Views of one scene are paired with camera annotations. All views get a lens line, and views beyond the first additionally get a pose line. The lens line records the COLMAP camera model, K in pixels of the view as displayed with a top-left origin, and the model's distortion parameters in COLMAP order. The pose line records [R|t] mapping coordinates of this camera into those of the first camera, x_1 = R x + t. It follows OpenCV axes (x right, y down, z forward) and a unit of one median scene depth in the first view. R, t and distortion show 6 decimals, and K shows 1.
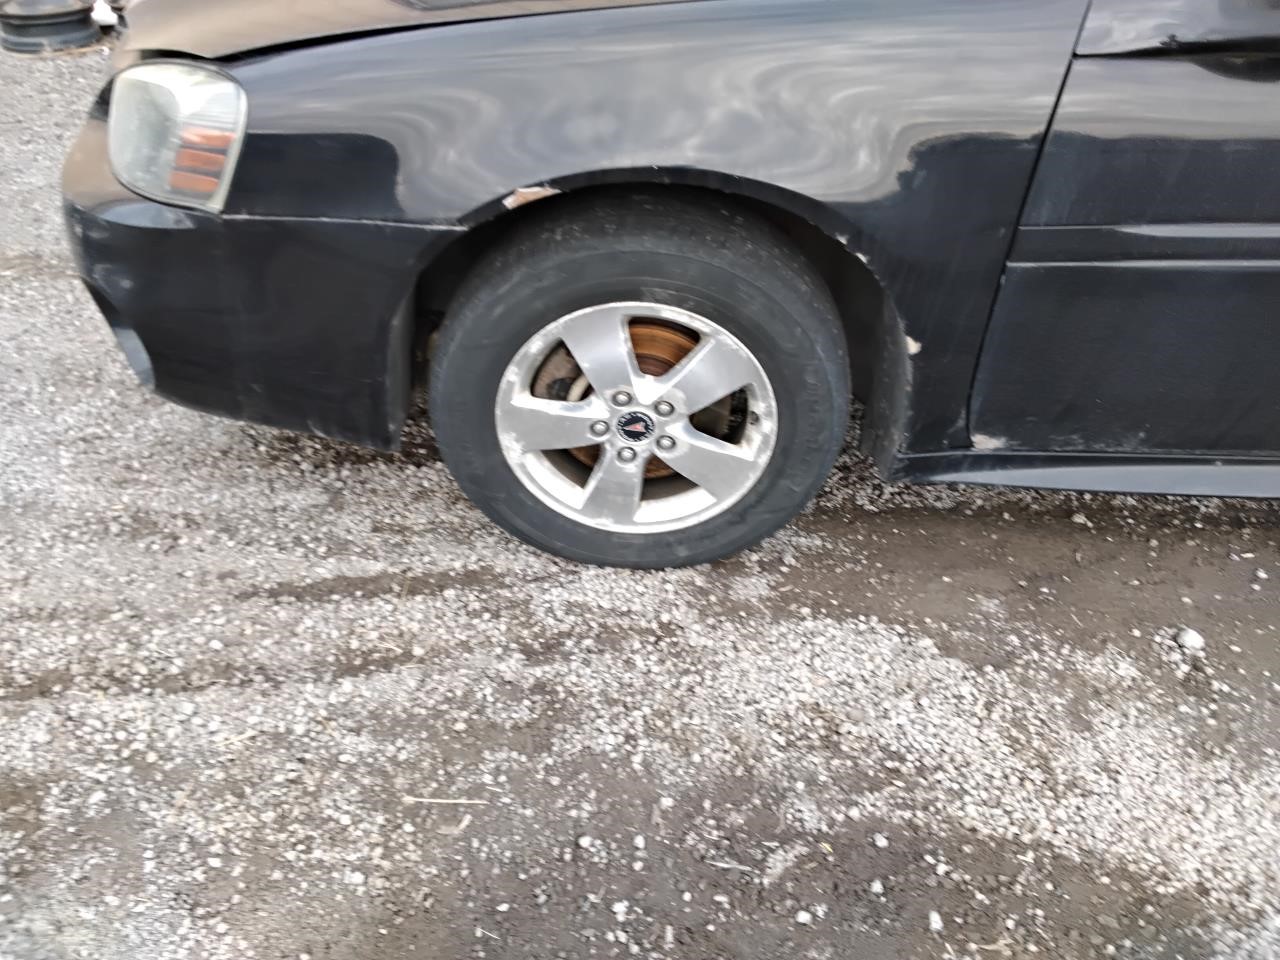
lens RADIAL K [[1056.7, 0, 640.0], [0, 1056.7, 480.0], [0, 0, 1]] dist [0.103567, -0.165159]
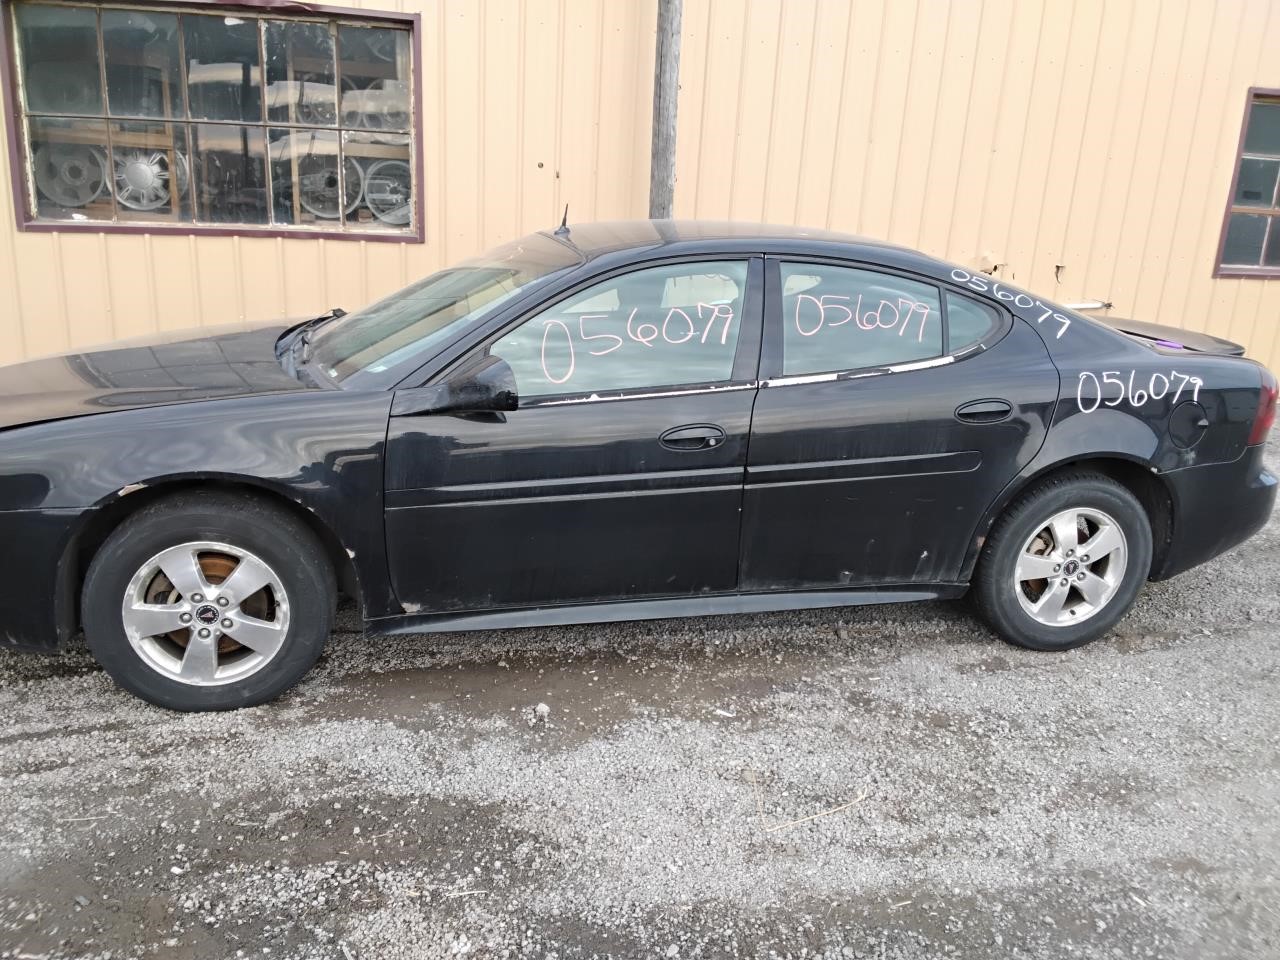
lens RADIAL K [[1056.7, 0, 640.0], [0, 1056.7, 480.0], [0, 0, 1]] dist [0.103567, -0.165159]
pose [[0.969424, -0.061389, 0.237587, 0.291547], [0.138636, 0.935894, -0.323855, 0.428843], [-0.202475, 0.346891, 0.915789, -0.904542]]
